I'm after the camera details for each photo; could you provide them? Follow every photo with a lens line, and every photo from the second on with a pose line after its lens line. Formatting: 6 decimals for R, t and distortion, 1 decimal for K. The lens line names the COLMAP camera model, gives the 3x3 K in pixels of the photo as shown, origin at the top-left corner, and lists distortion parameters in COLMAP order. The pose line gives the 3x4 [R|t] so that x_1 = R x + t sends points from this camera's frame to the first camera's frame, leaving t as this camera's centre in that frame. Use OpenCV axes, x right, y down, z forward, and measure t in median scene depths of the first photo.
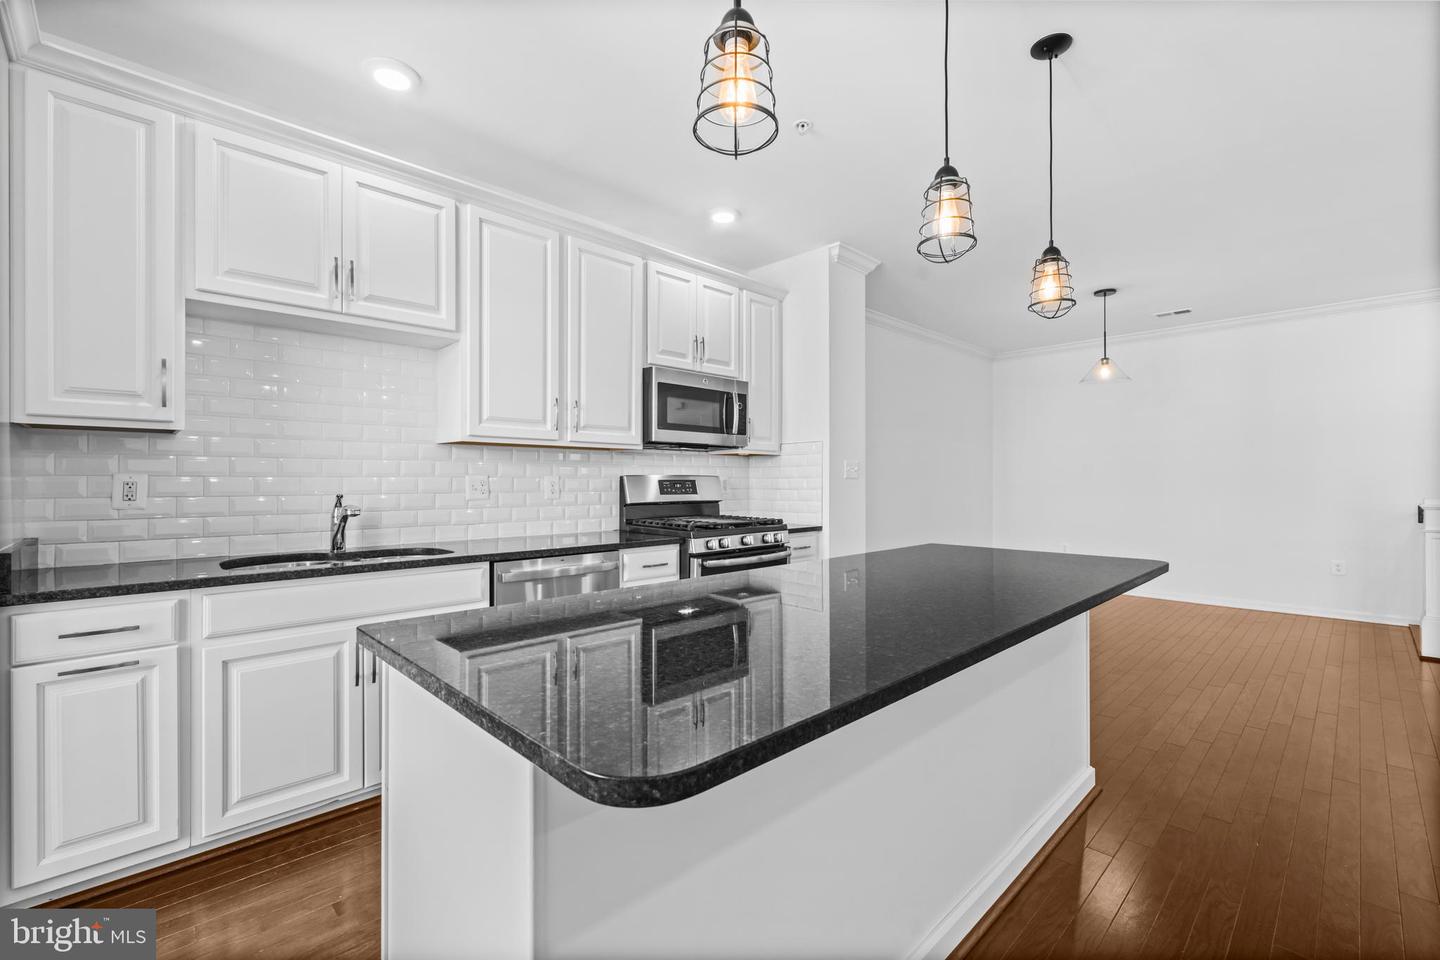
lens RADIAL K [[613.5, 0, 720.0], [0, 613.5, 480.0], [0, 0, 1]] dist [-0.001606, 0.000138]
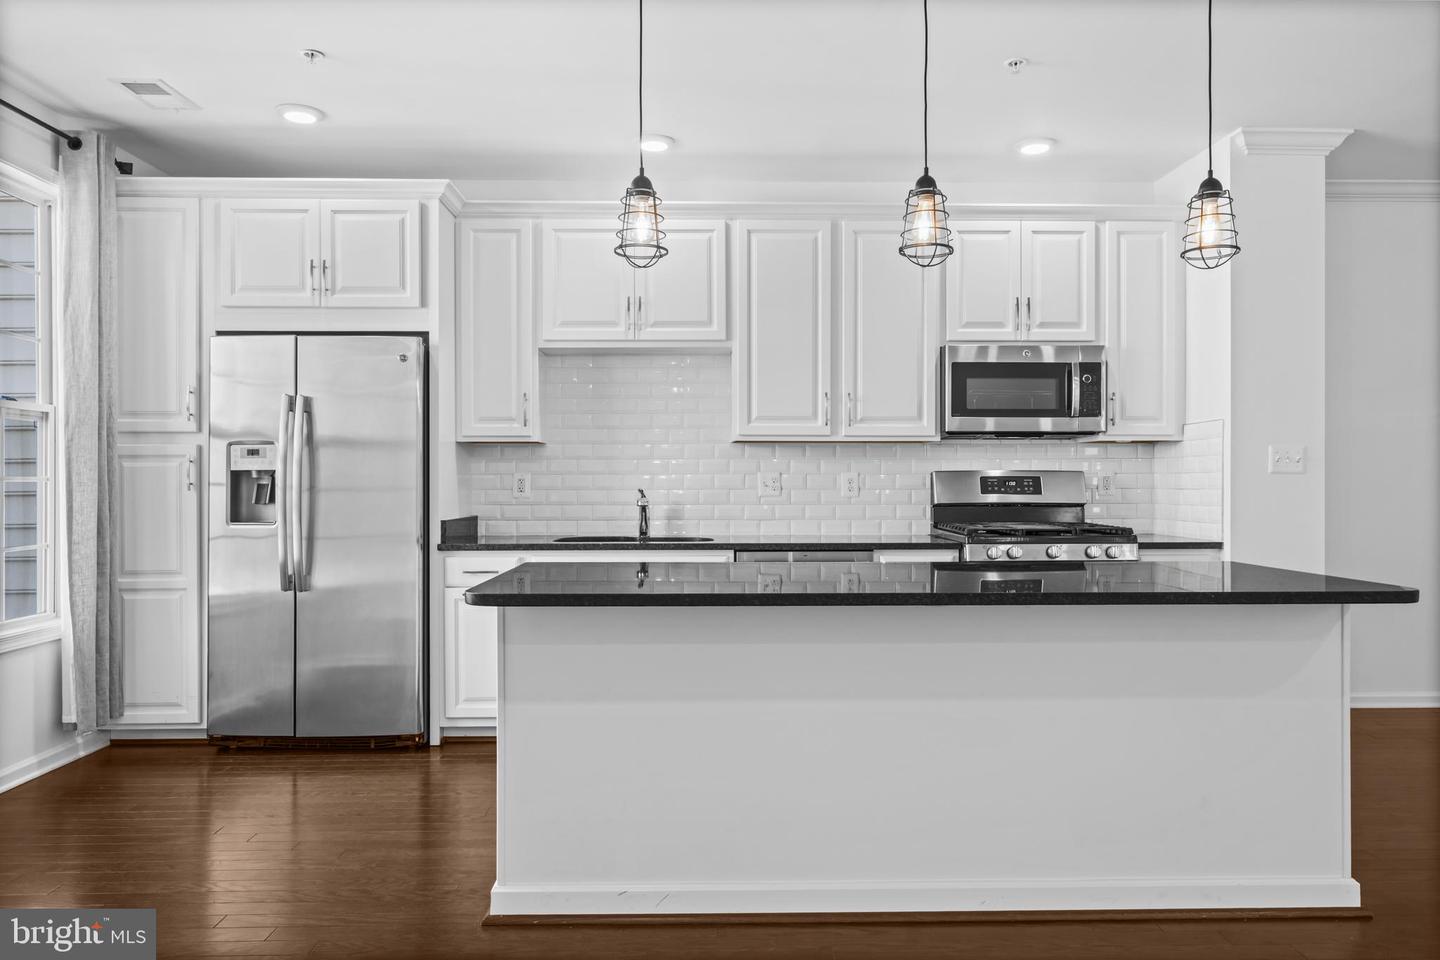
lens RADIAL K [[965.0, 0, 720.0], [0, 965.0, 480.0], [0, 0, 1]] dist [0.001736, -0.000042]
pose [[0.737533, -0.001405, -0.675310, 0.624876], [0.001681, 0.999999, -0.000244, 0.005373], [0.675309, -0.000956, 0.737534, -0.236296]]
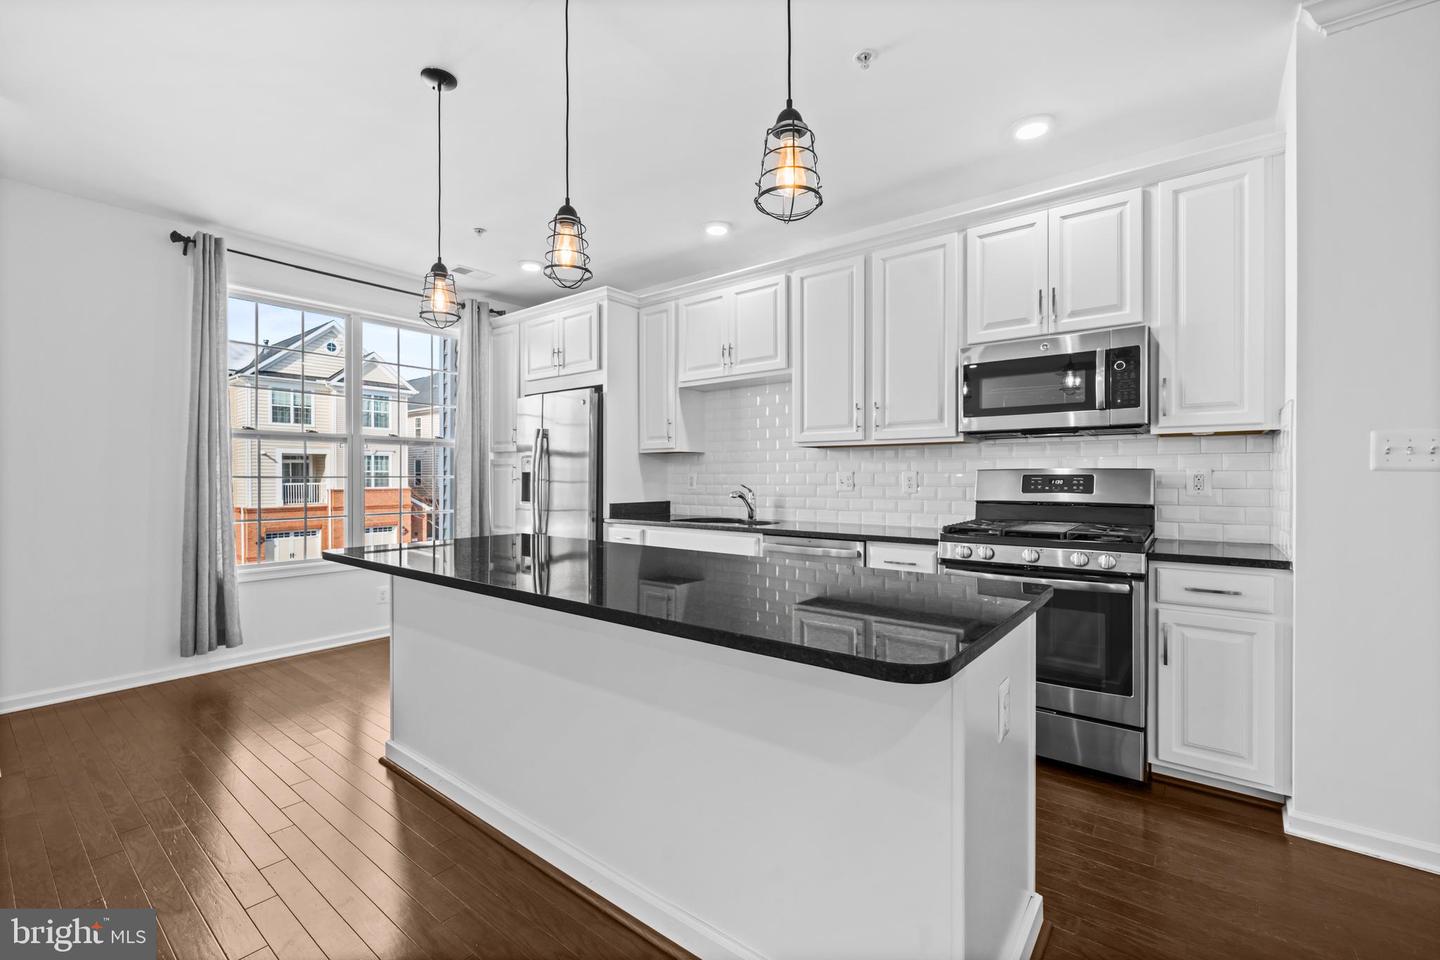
lens RADIAL K [[607.8, 0, 720.0], [0, 607.8, 480.0], [0, 0, 1]] dist [-0.001919, -0.000460]
pose [[0.139159, 0.005165, -0.990257, 0.791845], [0.001654, 0.999984, 0.005448, 0.002187], [0.990269, -0.002396, 0.139148, 0.575214]]
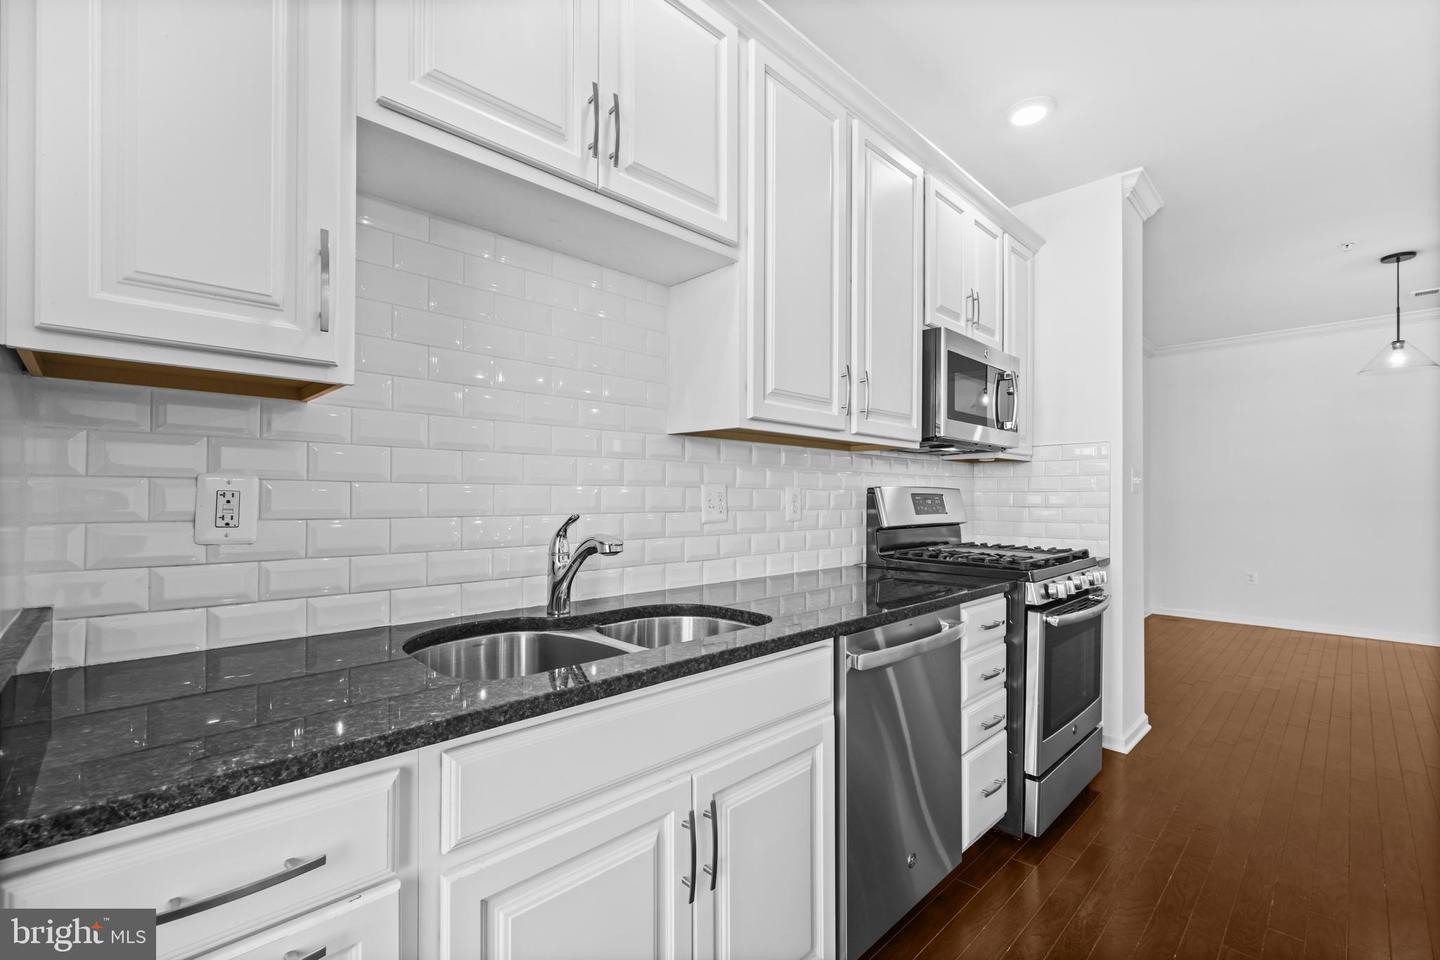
lens RADIAL K [[622.0, 0, 716.2], [0, 622.0, 494.9], [0, 0, 1]] dist [-0.000885, -0.000021]
pose [[0.999975, 0.004364, 0.005486, -0.396133], [-0.004357, 0.999990, -0.001218, 0.003892], [-0.005492, 0.001194, 0.999984, 0.339062]]
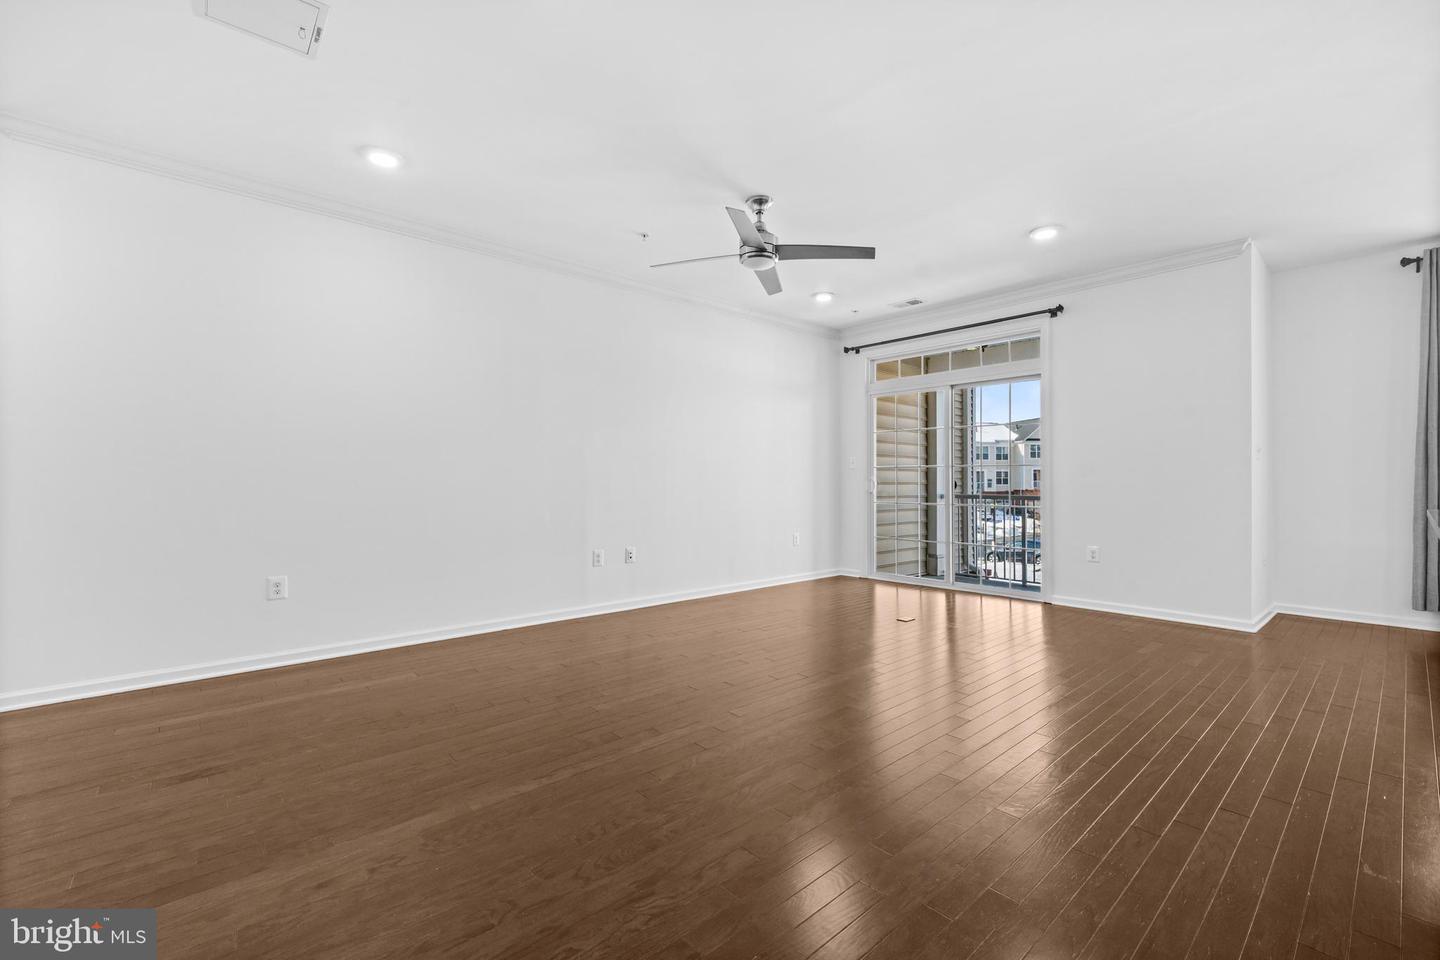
lens RADIAL K [[614.5, 0, 720.0], [0, 614.5, 480.0], [0, 0, 1]] dist [0.014723, 0.000028]
pose [[-0.999192, 0.002852, 0.040078, 1.025932], [0.002636, 0.999982, -0.005424, 0.051527], [-0.040093, -0.005314, -0.999182, 1.205508]]
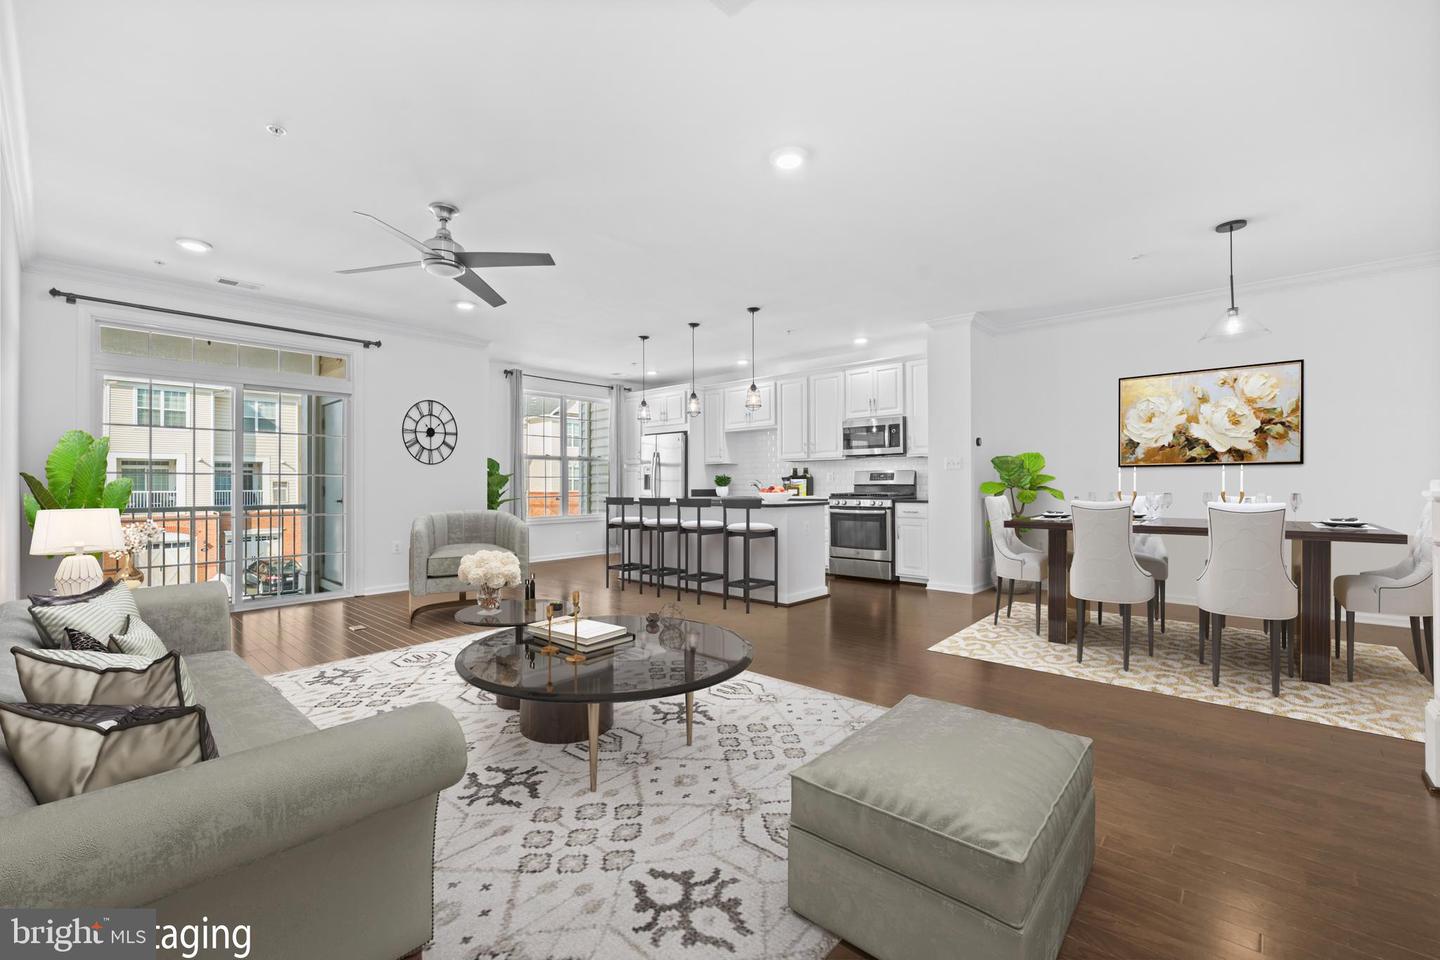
lens RADIAL K [[607.8, 0, 720.0], [0, 607.8, 480.0], [0, 0, 1]] dist [-0.001919, -0.000460]
pose [[0.070055, -0.006475, -0.997522, 2.187525], [0.006482, 0.999961, -0.006035, 0.037056], [0.997522, -0.006043, 0.070094, 0.455127]]
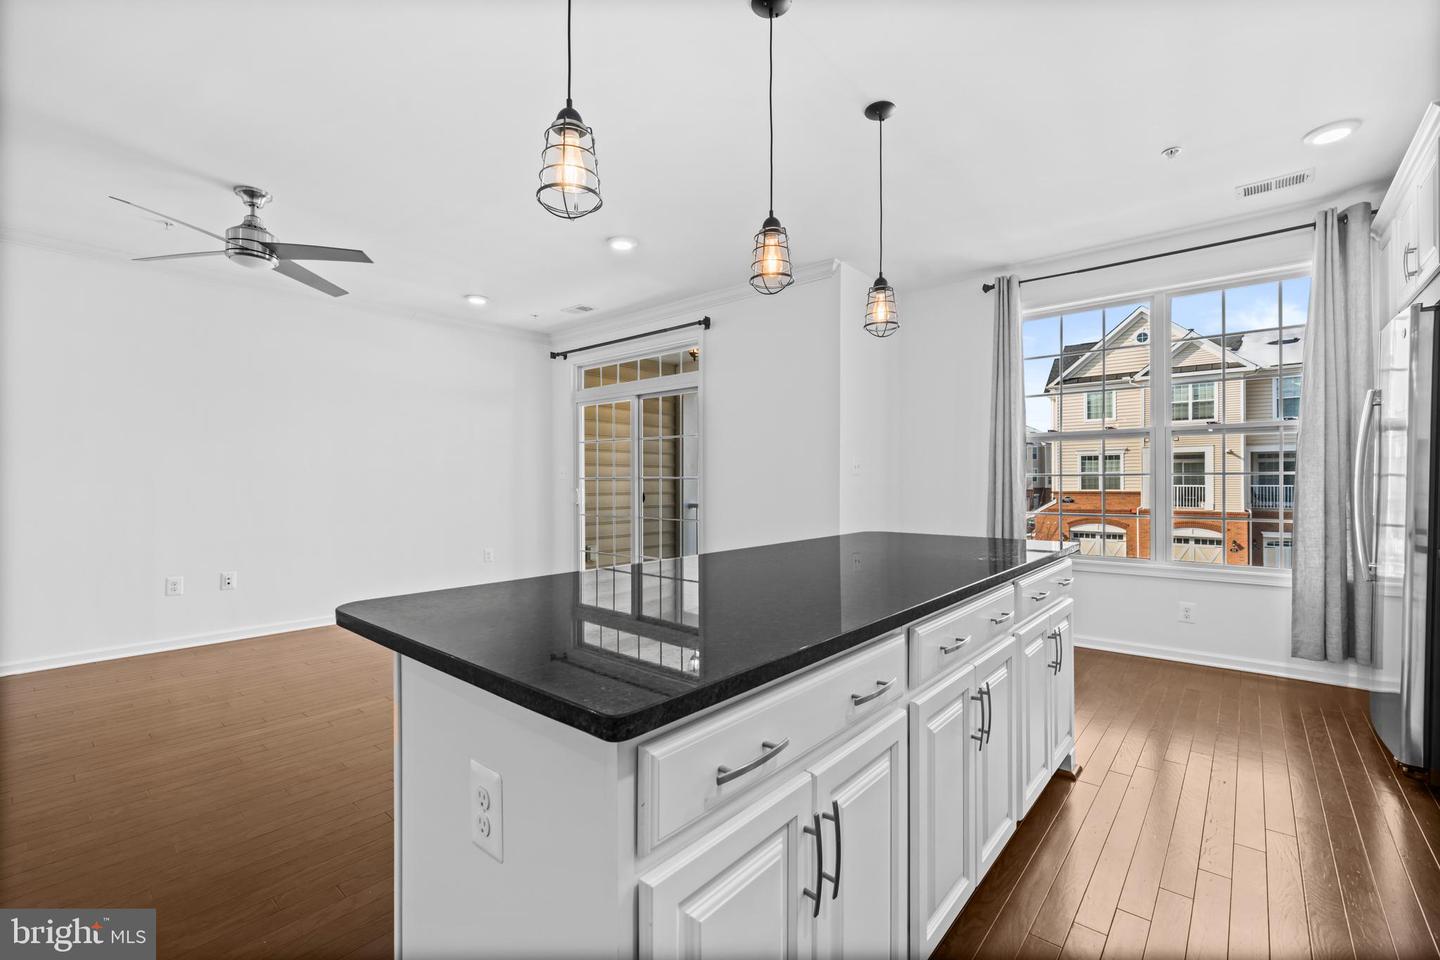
lens RADIAL K [[622.0, 0, 716.2], [0, 622.0, 494.9], [0, 0, 1]] dist [-0.000885, -0.000021]
pose [[-0.996498, 0.005603, -0.083423, 0.291509], [0.003759, 0.999746, 0.022242, 0.007219], [0.083527, 0.021850, -0.996266, 1.160327]]
